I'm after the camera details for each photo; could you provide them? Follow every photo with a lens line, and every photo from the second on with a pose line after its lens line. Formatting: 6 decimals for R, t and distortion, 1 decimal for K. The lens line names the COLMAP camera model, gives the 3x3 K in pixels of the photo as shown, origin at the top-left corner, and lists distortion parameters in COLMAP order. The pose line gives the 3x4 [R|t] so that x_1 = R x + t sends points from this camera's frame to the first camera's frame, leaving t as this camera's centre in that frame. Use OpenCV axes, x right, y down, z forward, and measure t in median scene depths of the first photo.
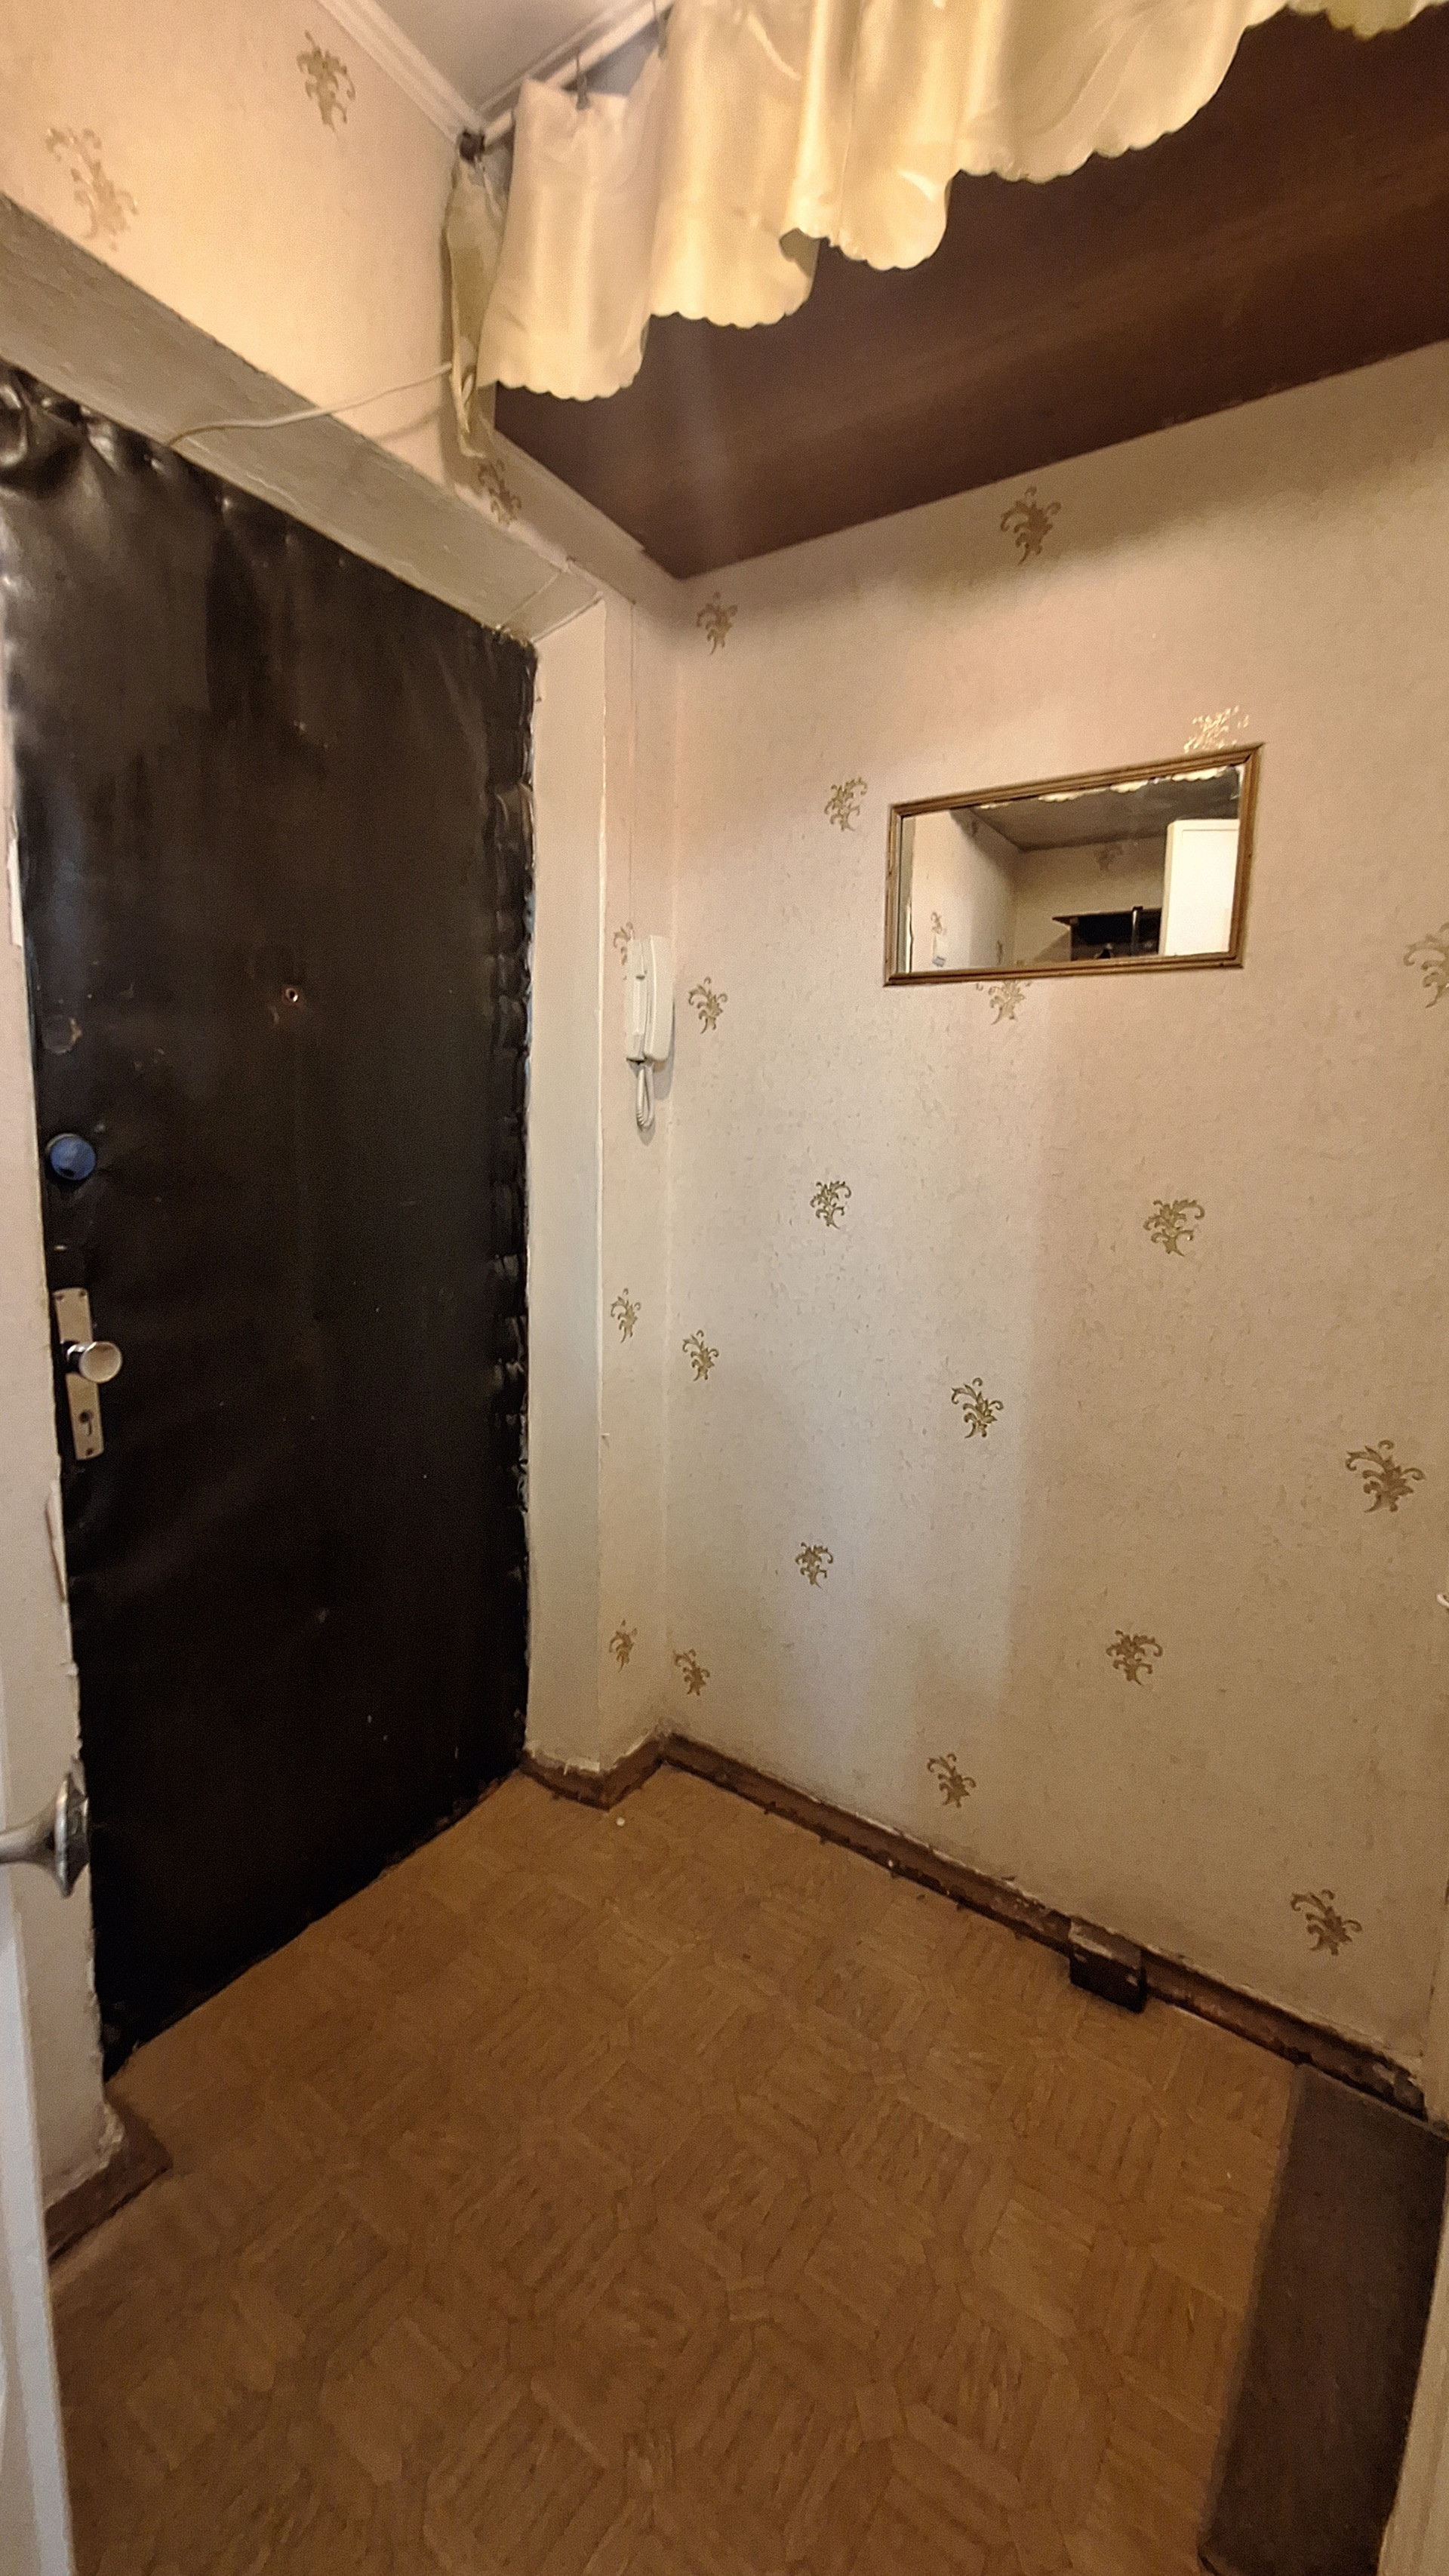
lens RADIAL K [[1016.0, 0, 719.7], [0, 1016.0, 1296.0], [0, 0, 1]] dist [-0.019346, 0.004027]
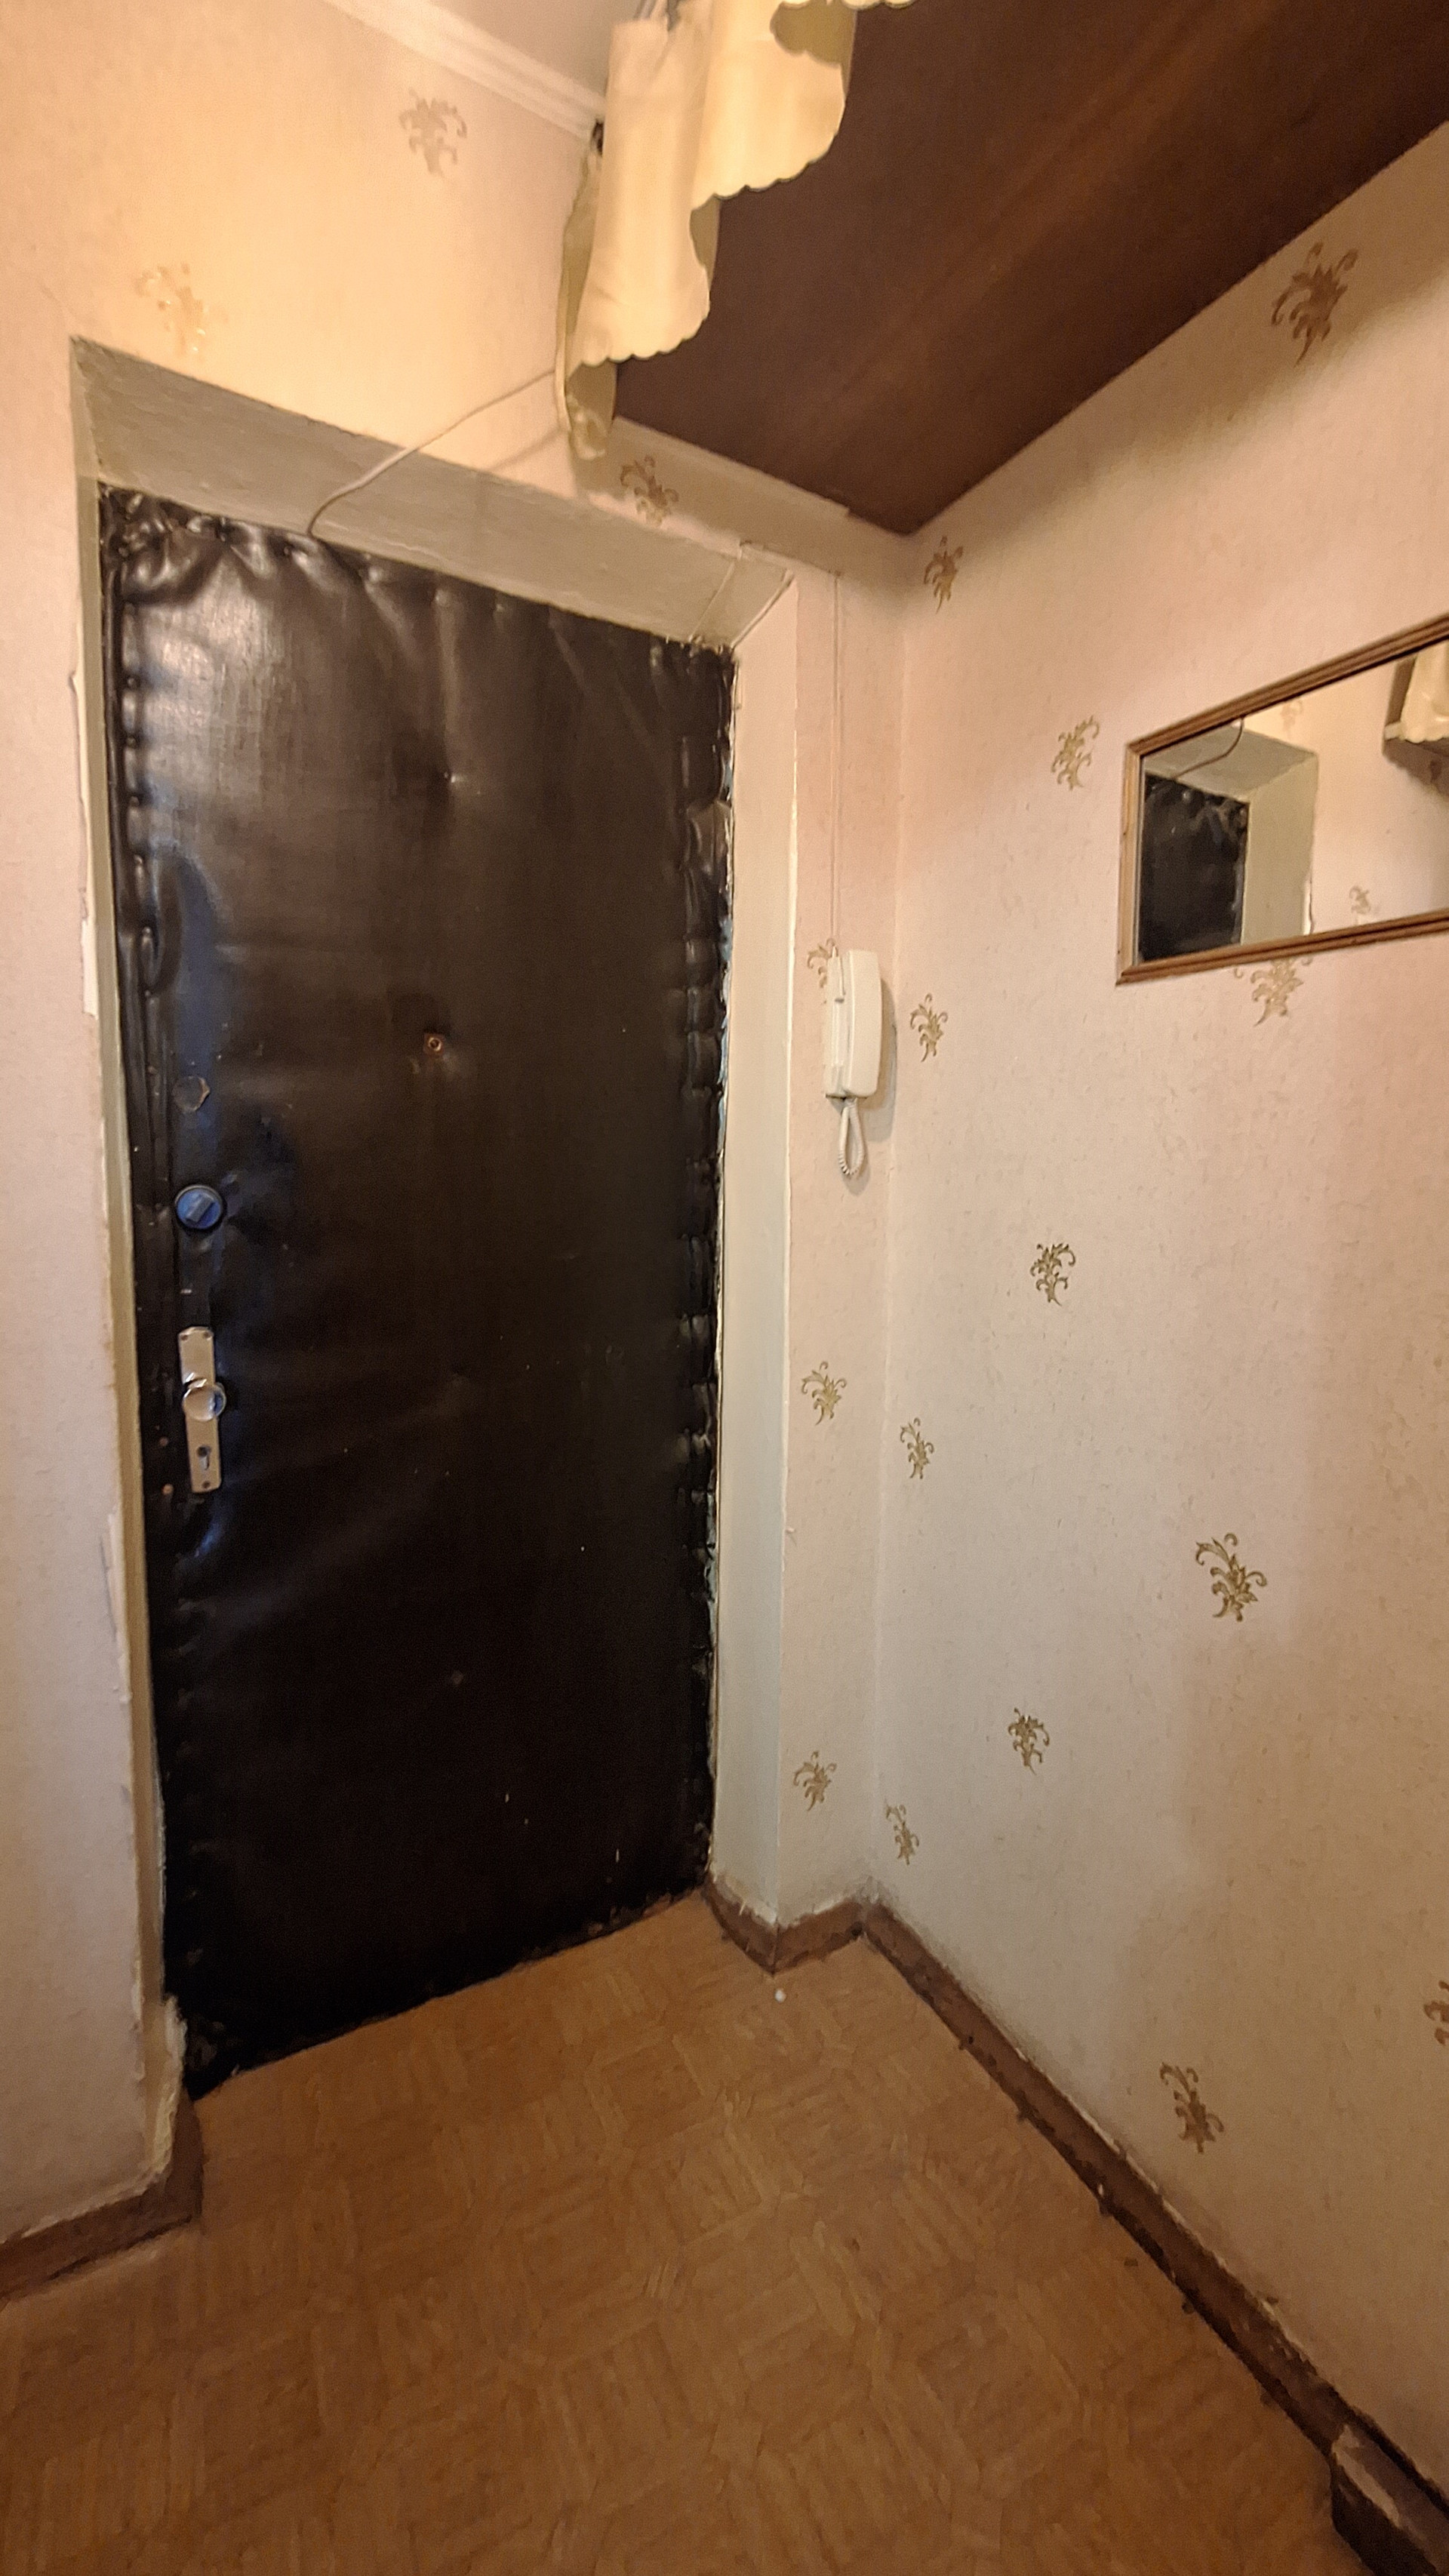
lens RADIAL K [[1035.4, 0, 707.6], [0, 1035.4, 1284.0], [0, 0, 1]] dist [-0.015996, 0.003905]
pose [[0.889144, 0.042035, -0.455694, 0.235241], [-0.066705, 0.997042, -0.038183, -0.035738], [0.452741, 0.064348, 0.889317, 0.193001]]
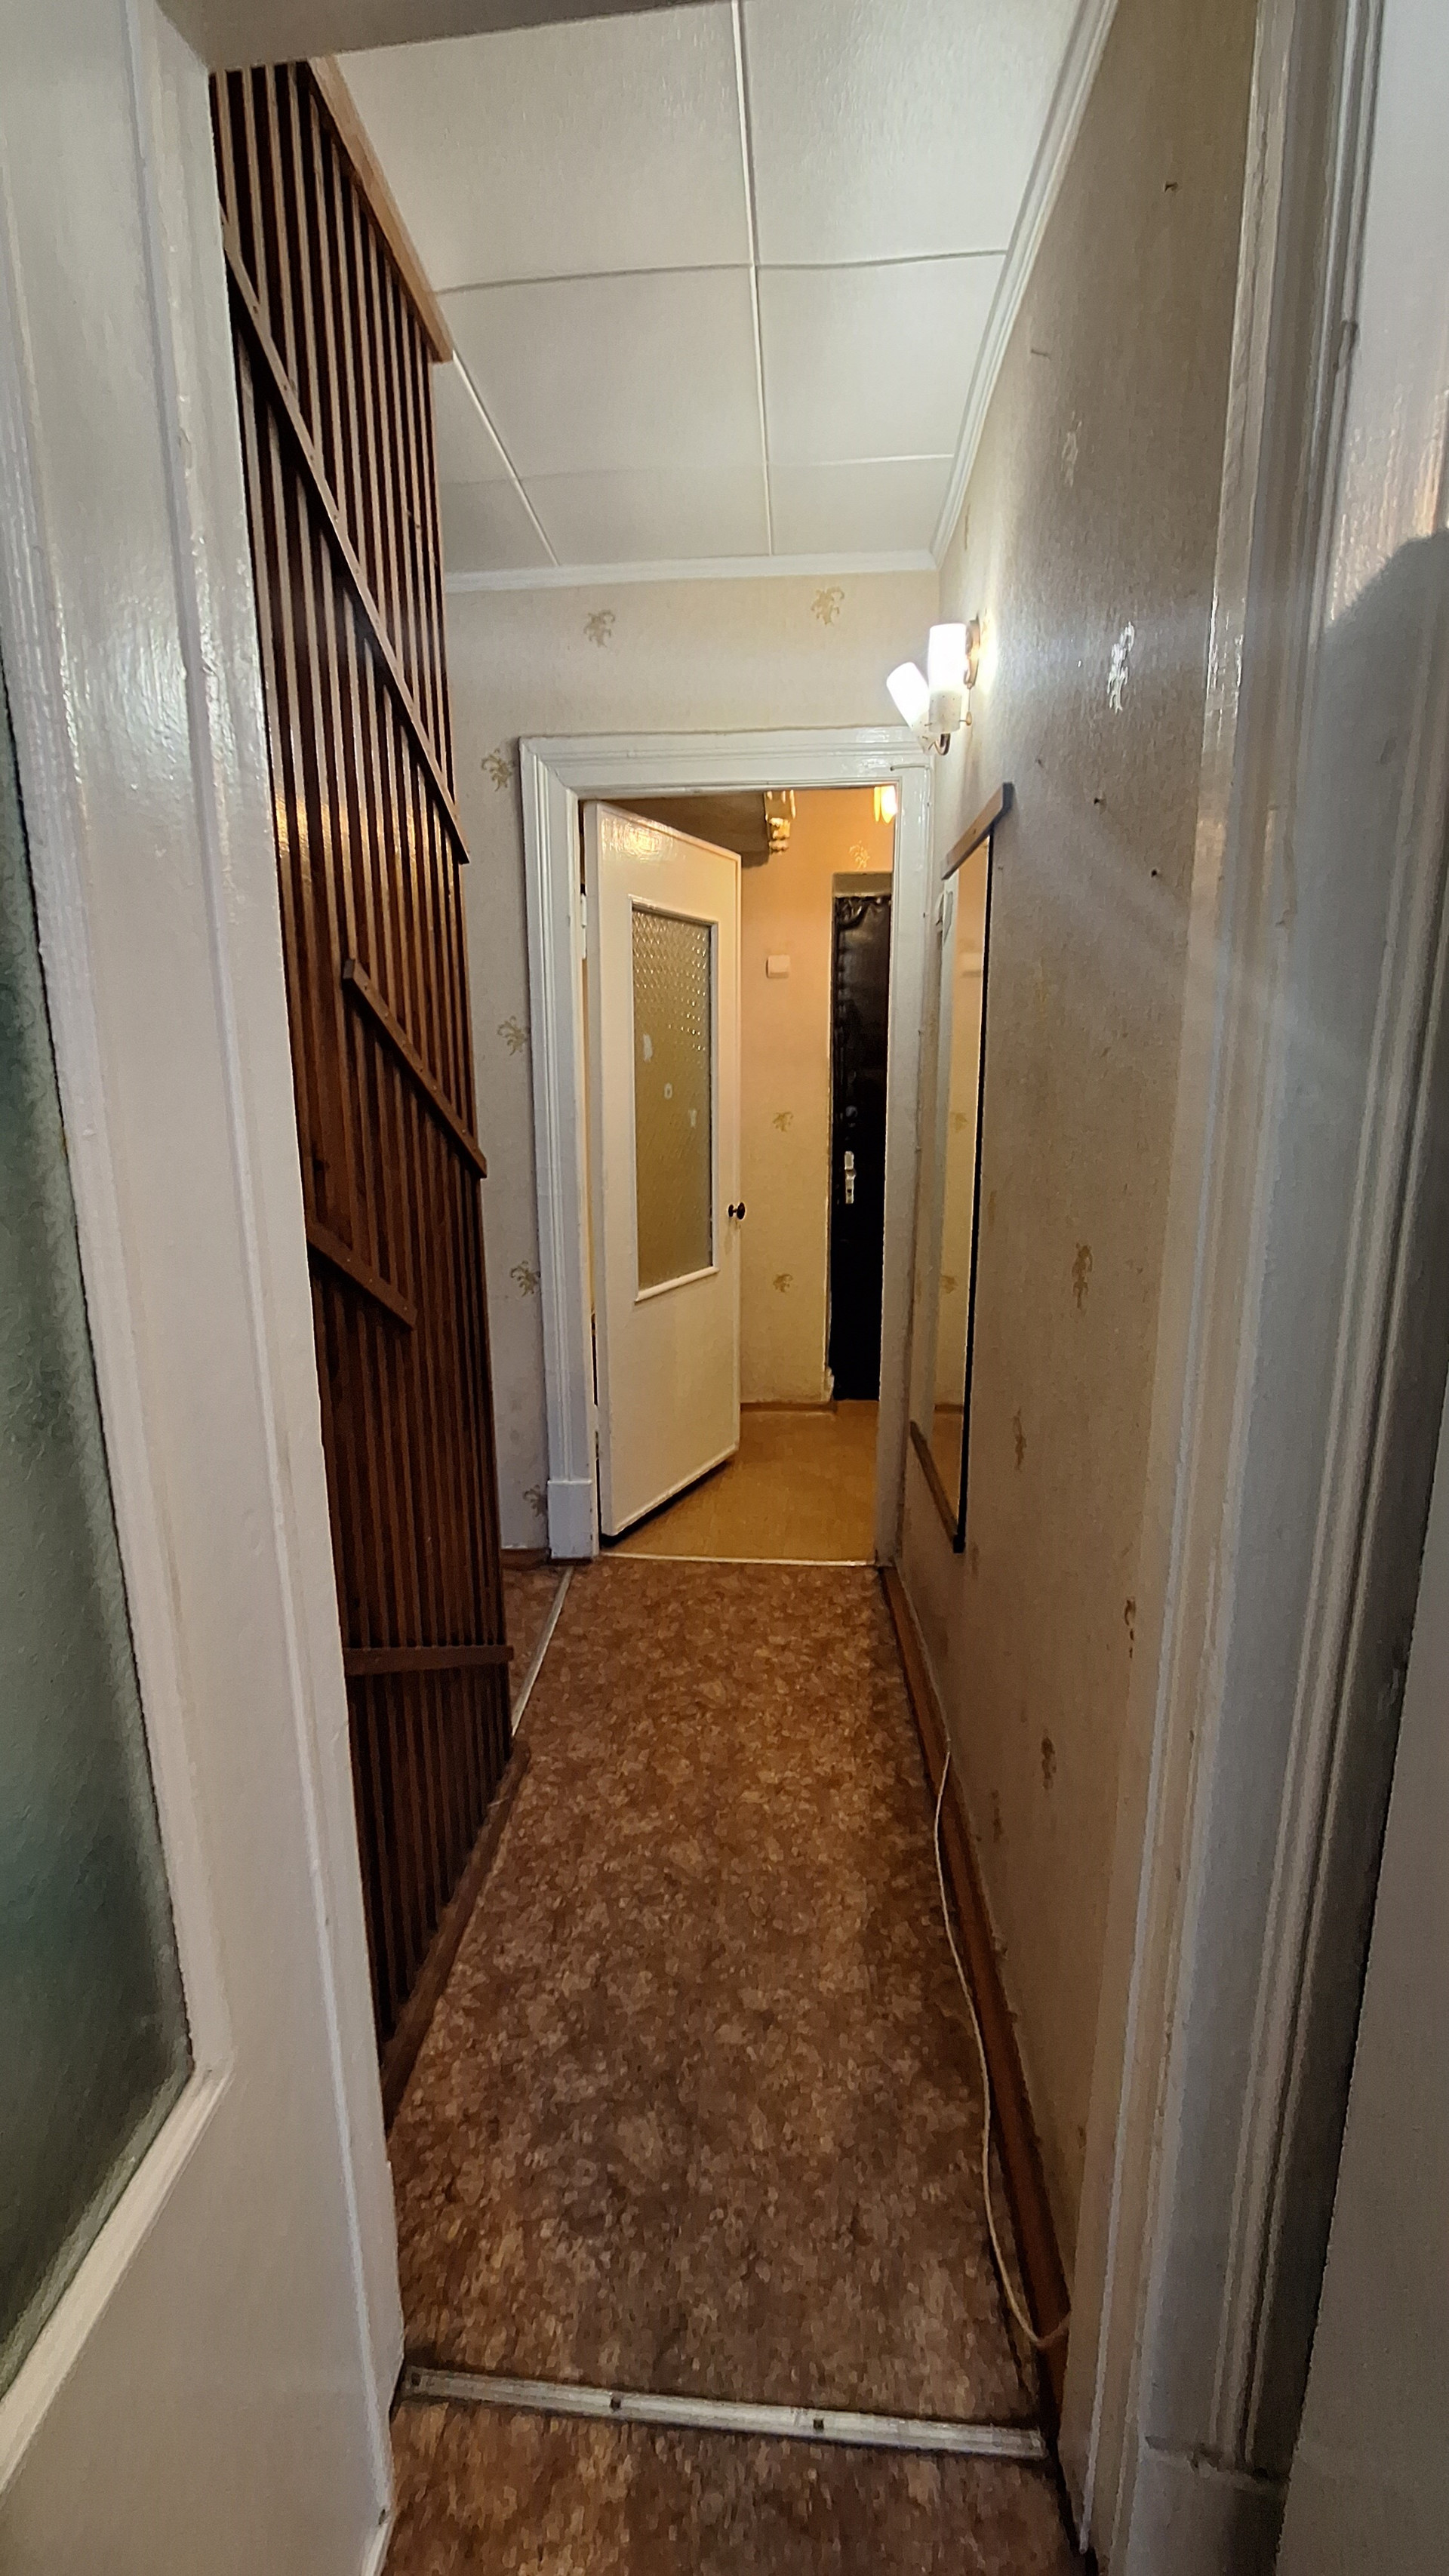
lens RADIAL K [[1028.3, 0, 715.1], [0, 1028.3, 1265.5], [0, 0, 1]] dist [-0.018310, 0.010514]
pose [[0.493042, 0.144865, -0.857860, 1.565848], [-0.116812, 0.988134, 0.099728, 0.058050], [0.862128, 0.051039, 0.504114, -0.818228]]
